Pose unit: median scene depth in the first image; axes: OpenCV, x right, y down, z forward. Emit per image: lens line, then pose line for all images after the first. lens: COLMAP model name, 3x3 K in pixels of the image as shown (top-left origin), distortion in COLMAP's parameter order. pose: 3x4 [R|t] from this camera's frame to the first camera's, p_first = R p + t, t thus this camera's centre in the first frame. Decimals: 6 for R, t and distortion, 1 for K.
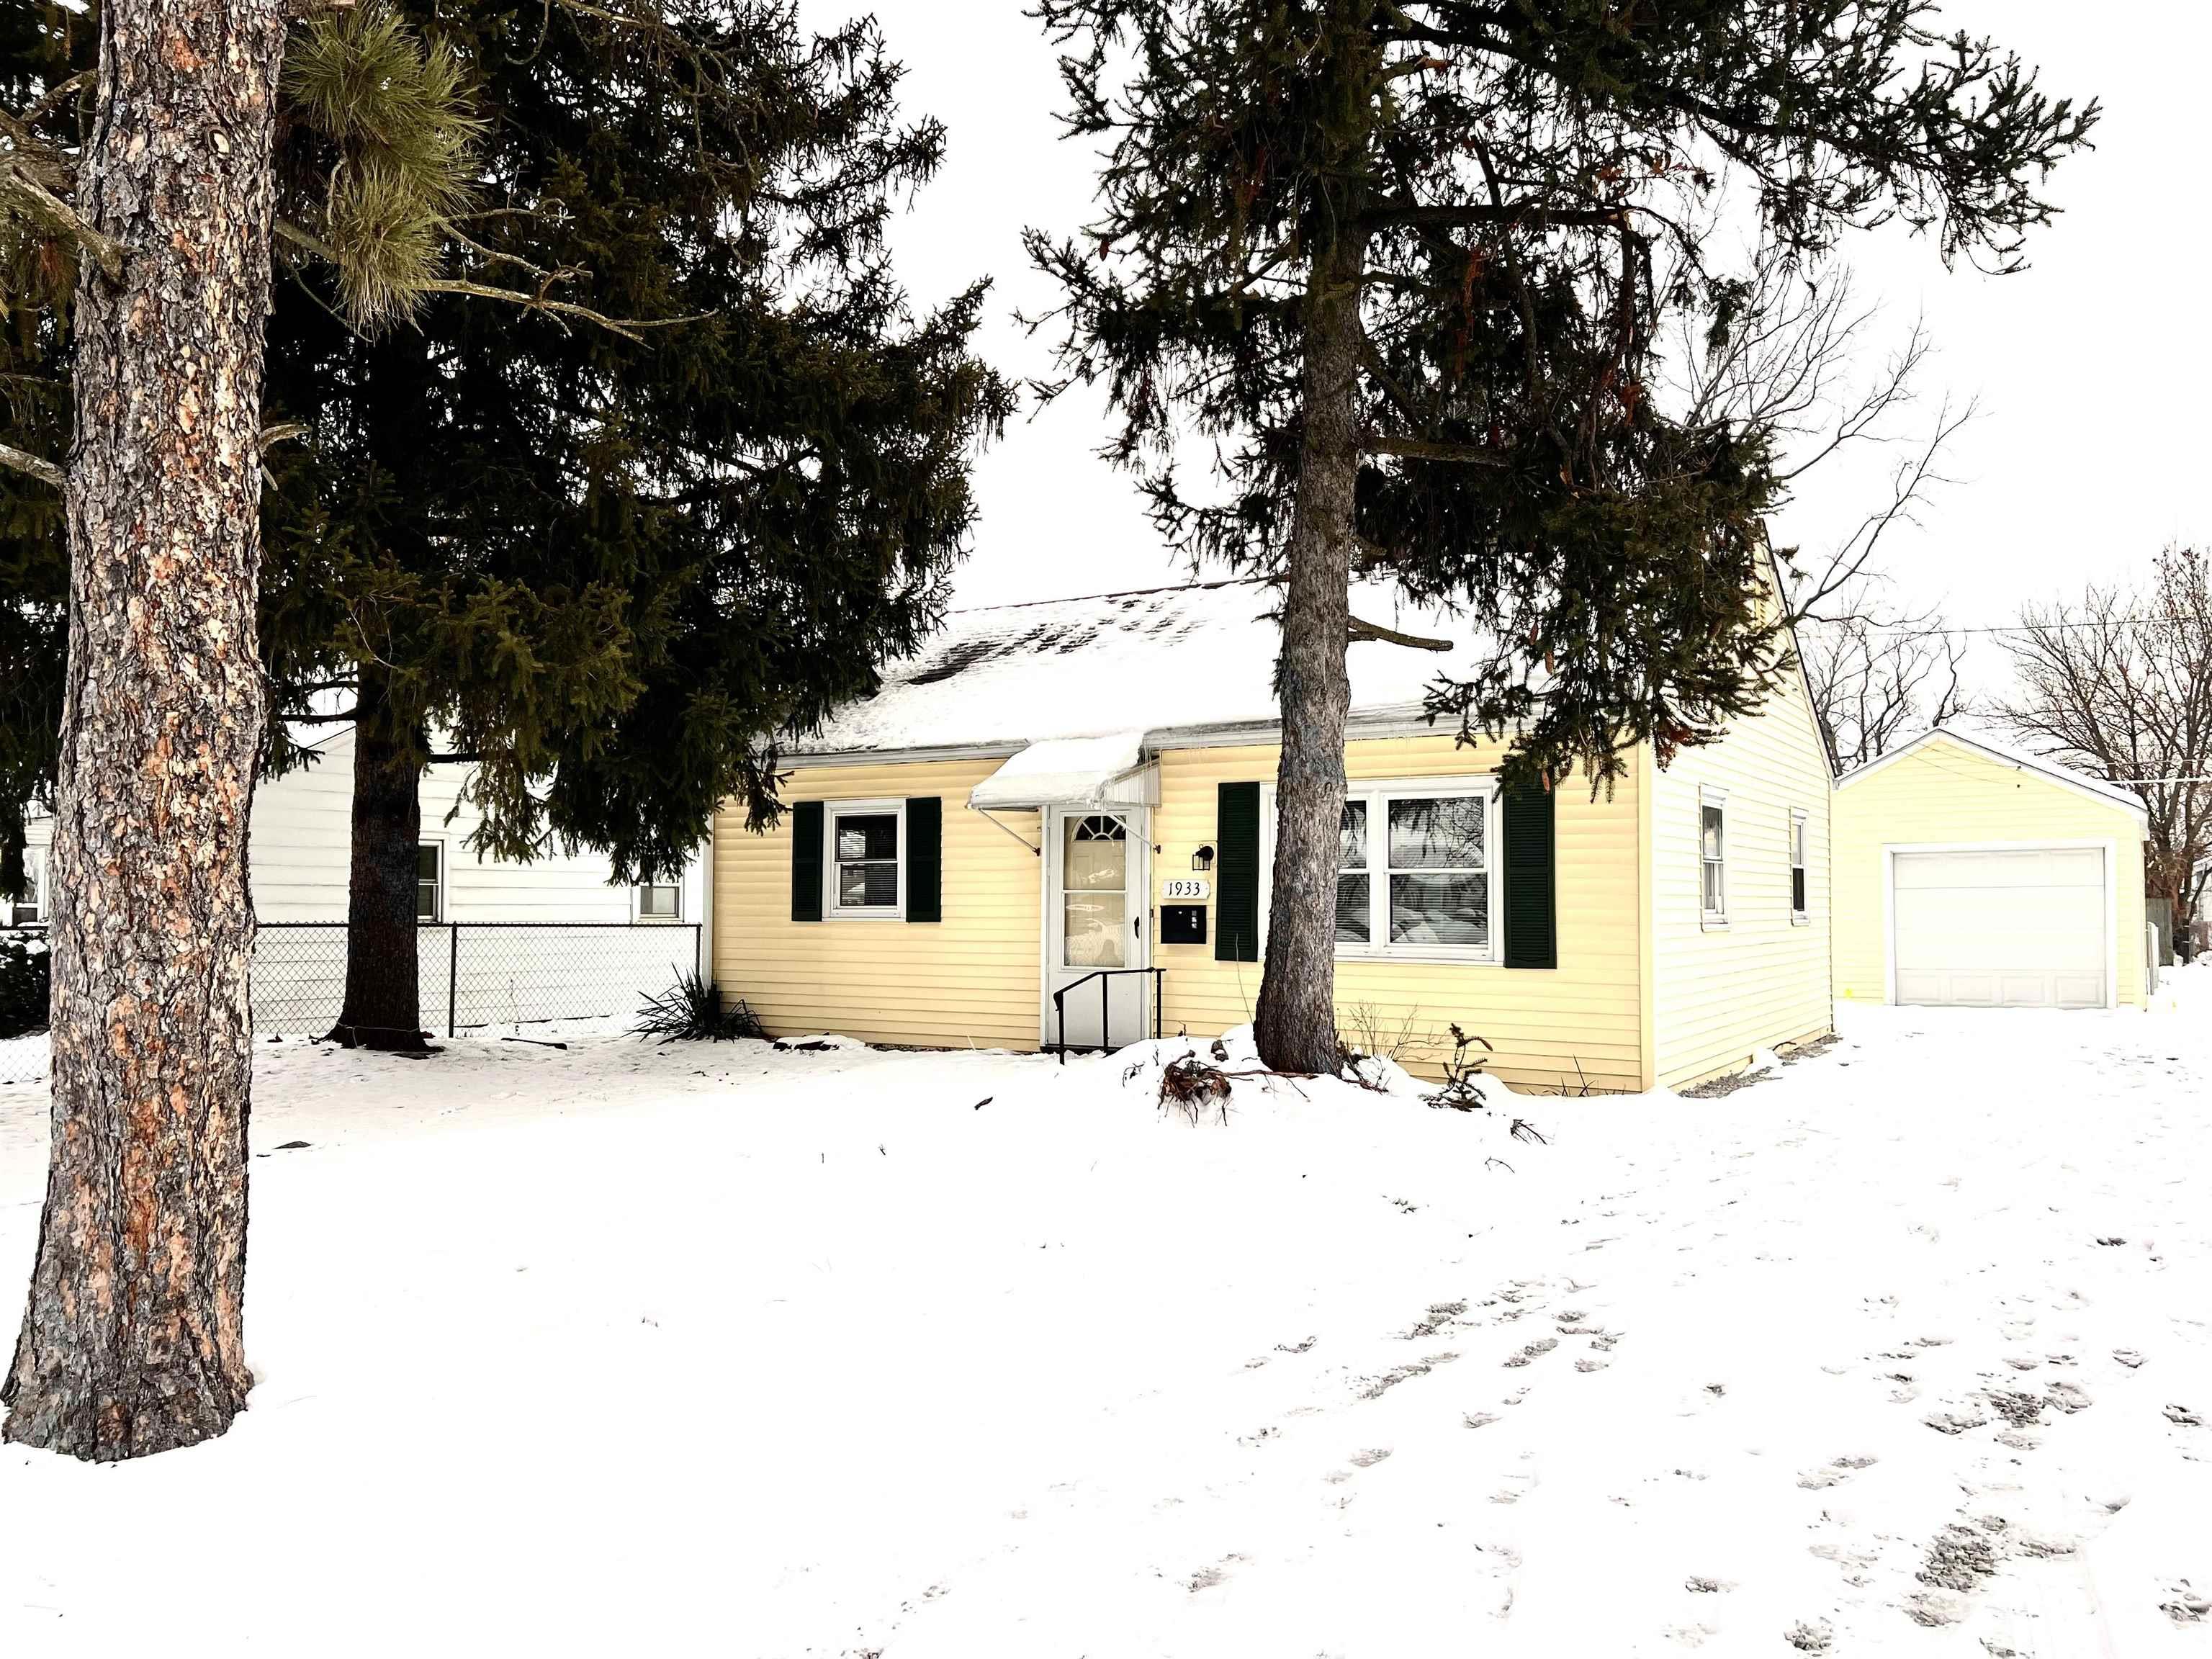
lens RADIAL K [[1671.7, 0, 1106.0], [0, 1671.7, 829.5], [0, 0, 1]] dist [0.092673, -0.000119]
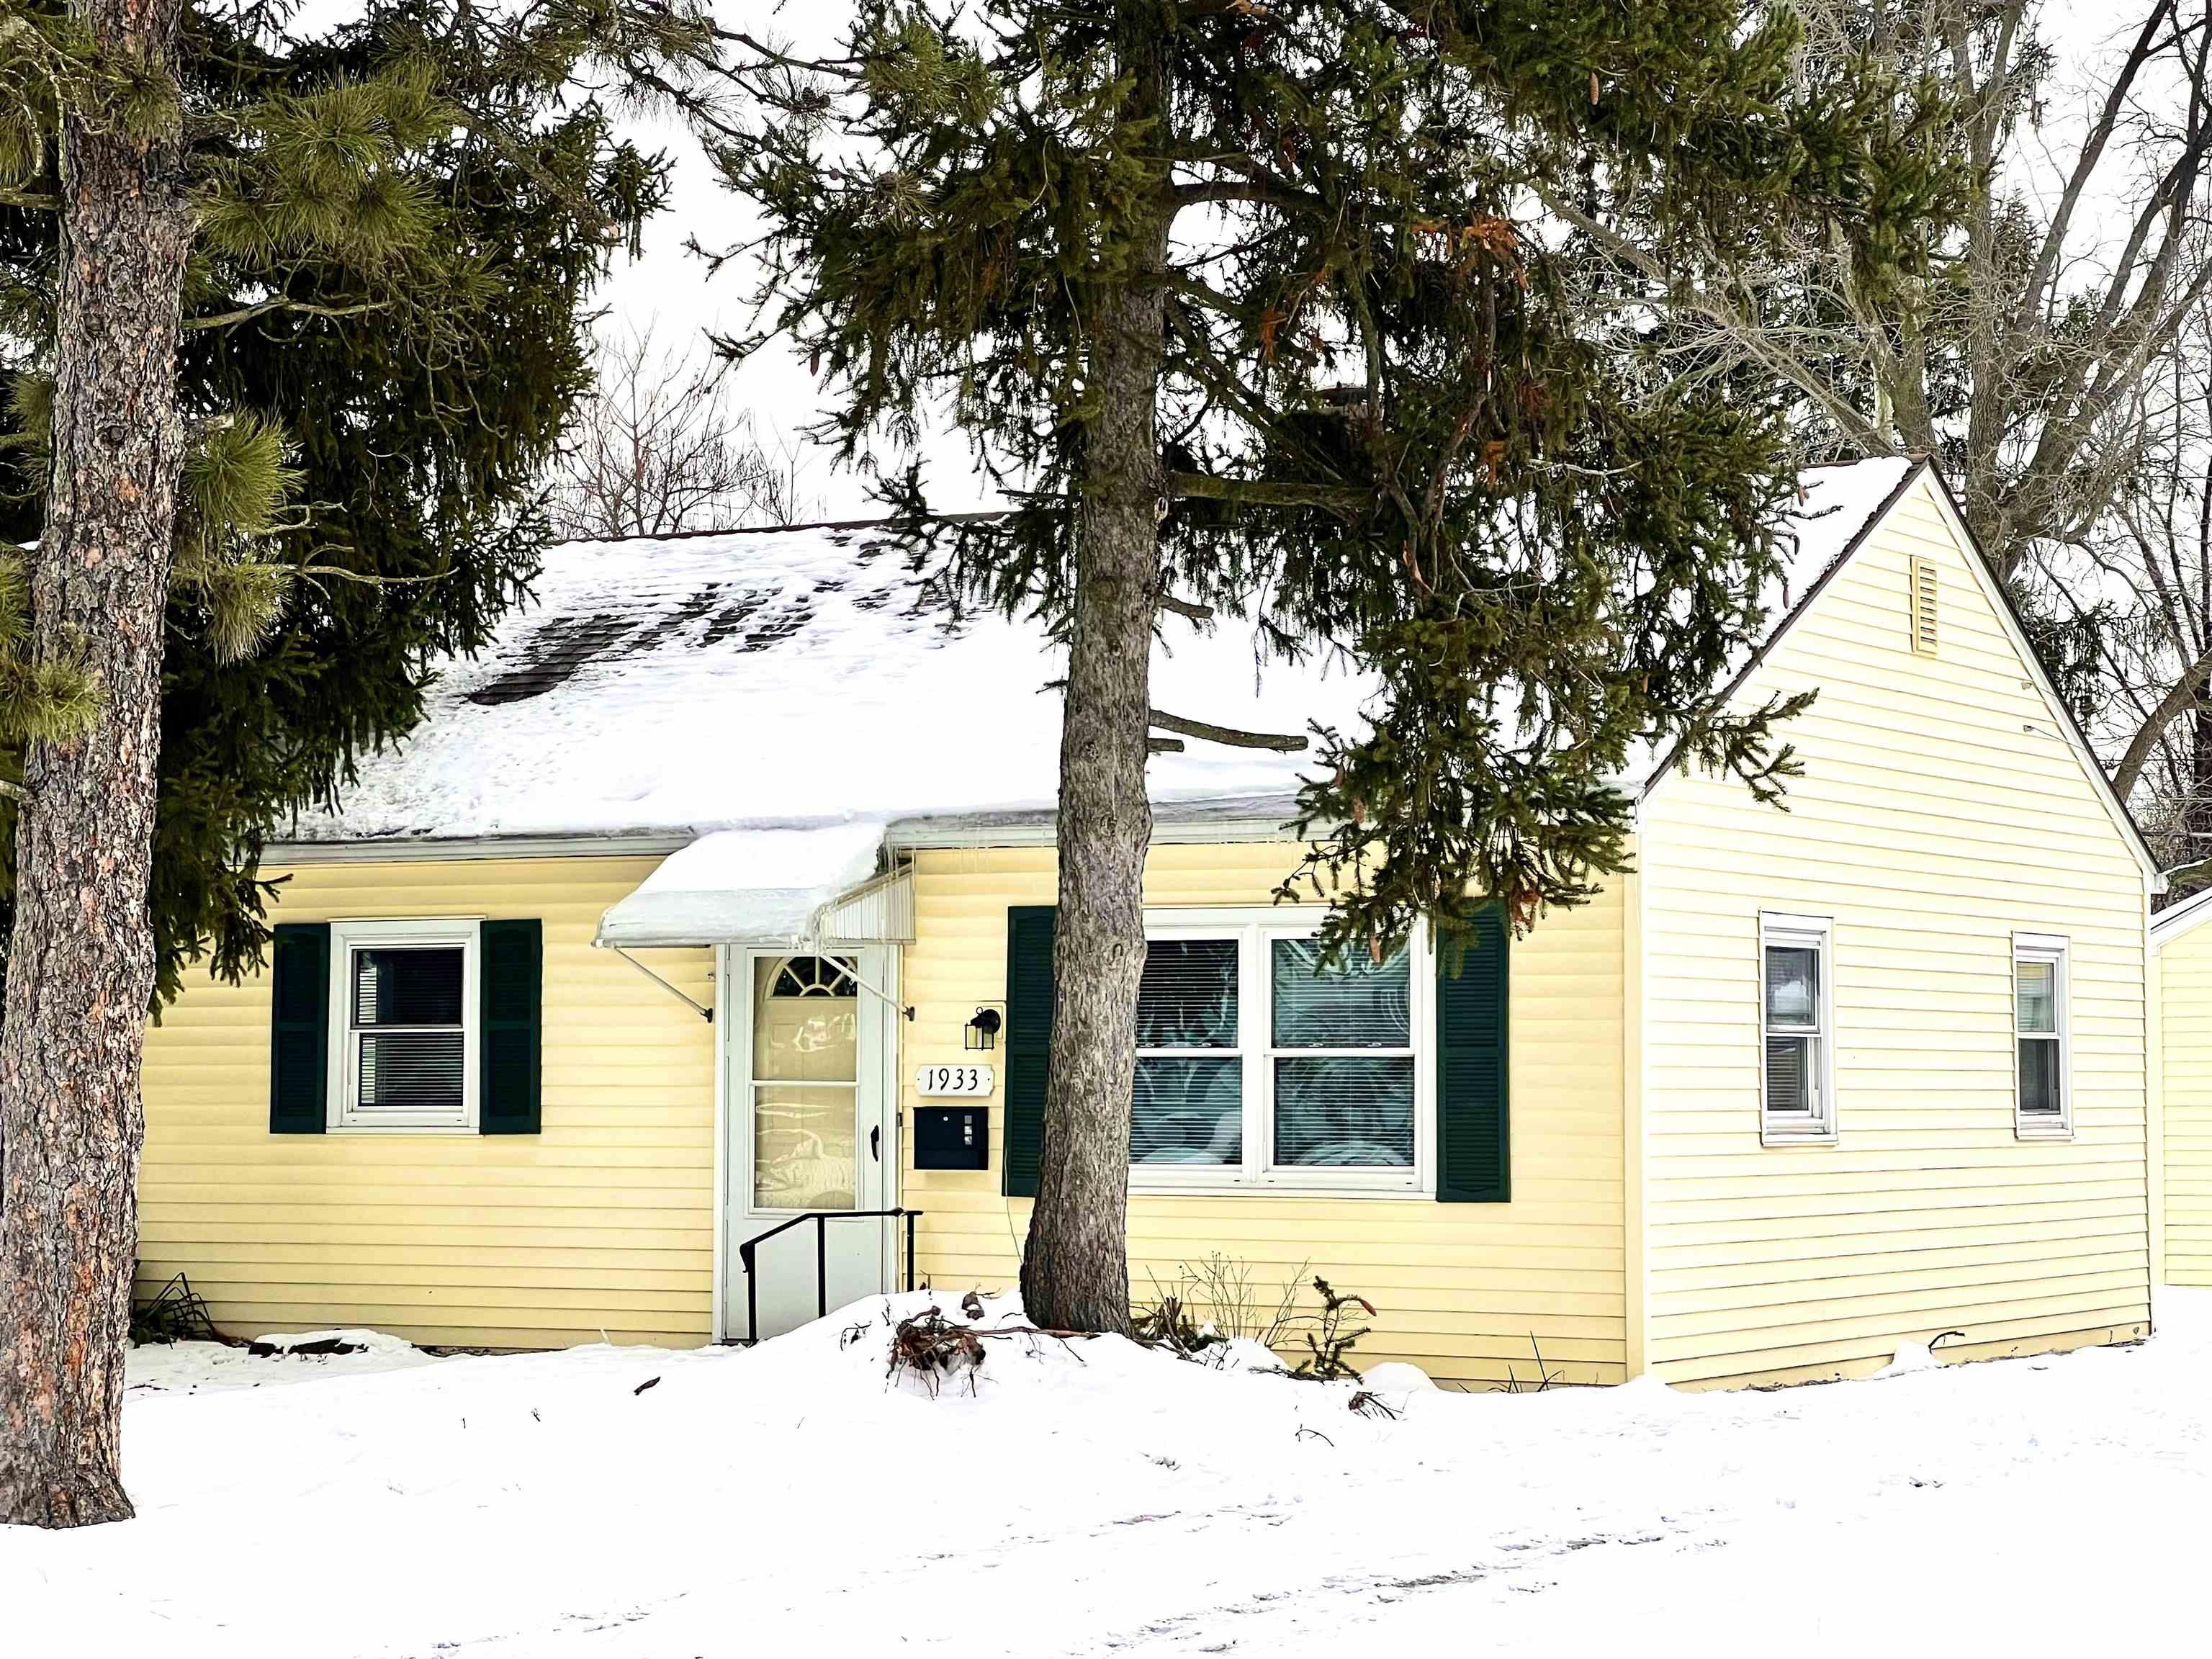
lens RADIAL K [[5049.5, 0, 1109.3], [0, 5049.5, 796.8], [0, 0, 1]] dist [-0.126901, 6.247843]
pose [[0.998673, 0.002282, 0.051440, 0.011062], [-0.001596, 0.999909, -0.013380, -0.052751], [-0.051466, 0.013280, 0.998586, -1.033955]]
